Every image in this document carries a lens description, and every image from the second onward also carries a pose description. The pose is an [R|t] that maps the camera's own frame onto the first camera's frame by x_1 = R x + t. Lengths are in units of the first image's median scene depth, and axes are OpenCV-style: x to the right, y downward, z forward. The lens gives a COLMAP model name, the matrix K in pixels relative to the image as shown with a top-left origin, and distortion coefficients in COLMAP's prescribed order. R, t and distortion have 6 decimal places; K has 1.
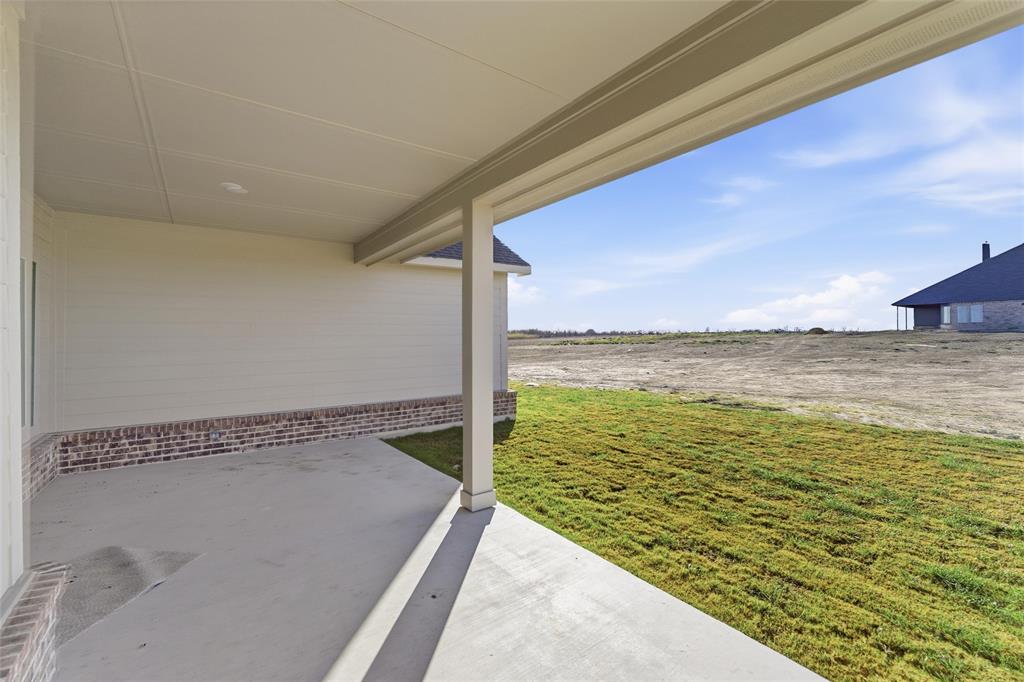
lens RADIAL K [[428.5, 0, 504.3], [0, 428.5, 339.6], [0, 0, 1]] dist [0.002214, 0.000832]
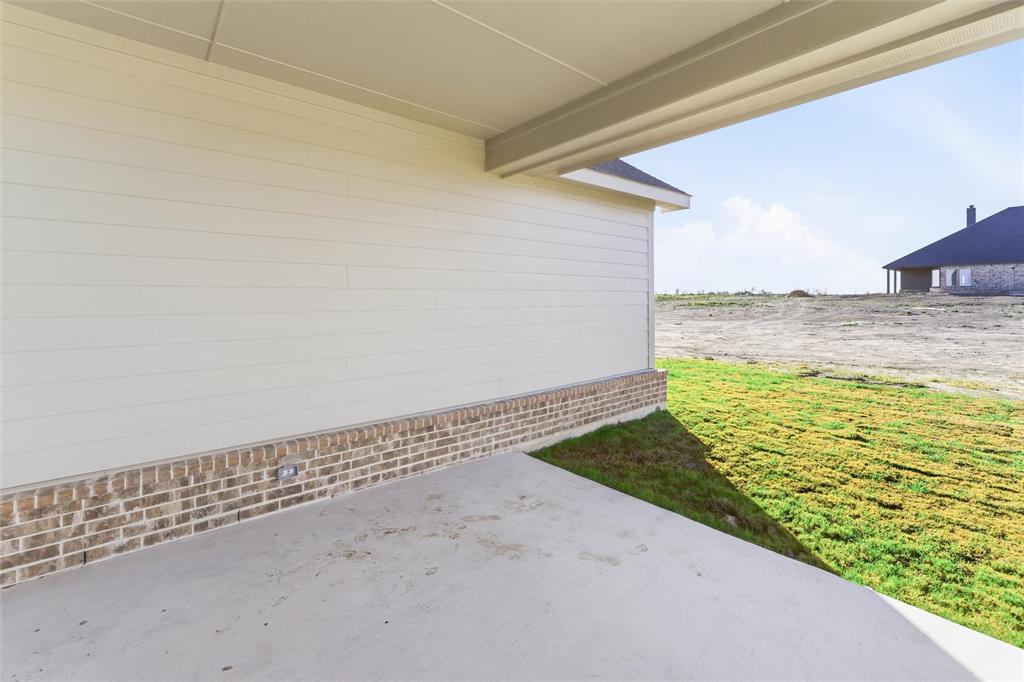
lens RADIAL K [[428.5, 0, 492.2], [0, 428.5, 308.7], [0, 0, 1]] dist [0.002214, 0.000832]
pose [[0.997229, 0.004591, 0.074248, -0.426328], [-0.005963, 0.999815, 0.018262, 0.008138], [-0.074150, -0.018654, 0.997073, 0.419730]]
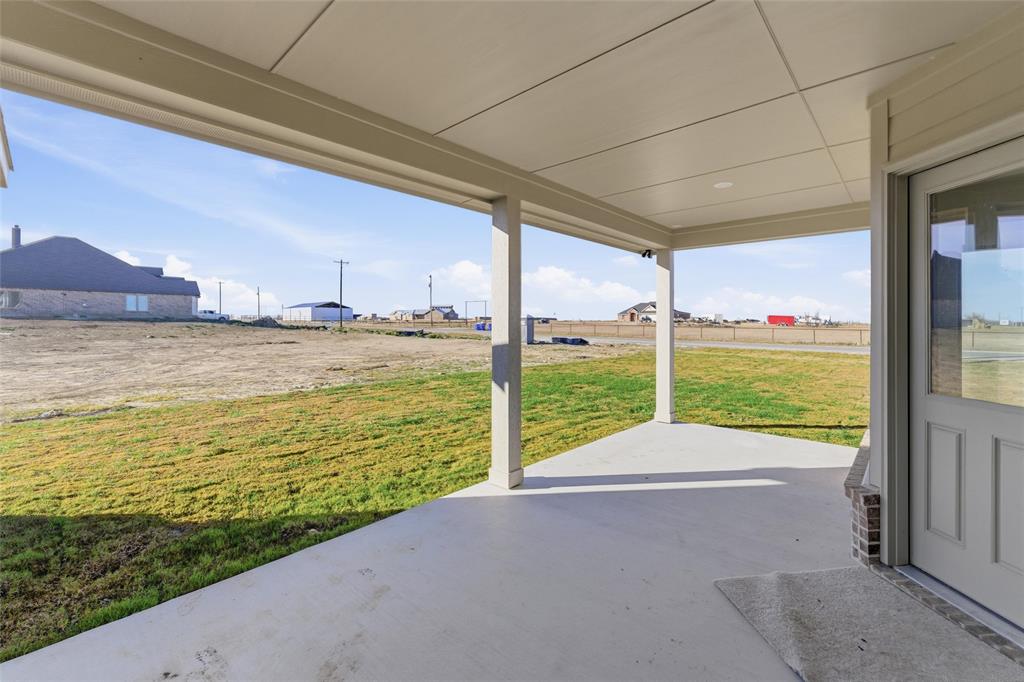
lens RADIAL K [[428.5, 0, 526.8], [0, 428.5, 324.1], [0, 0, 1]] dist [0.002214, 0.000832]
pose [[-0.224488, 0.004330, 0.974467, -0.714587], [0.002592, 0.999989, -0.003846, 0.000390], [-0.974474, 0.001662, -0.224496, 0.767146]]
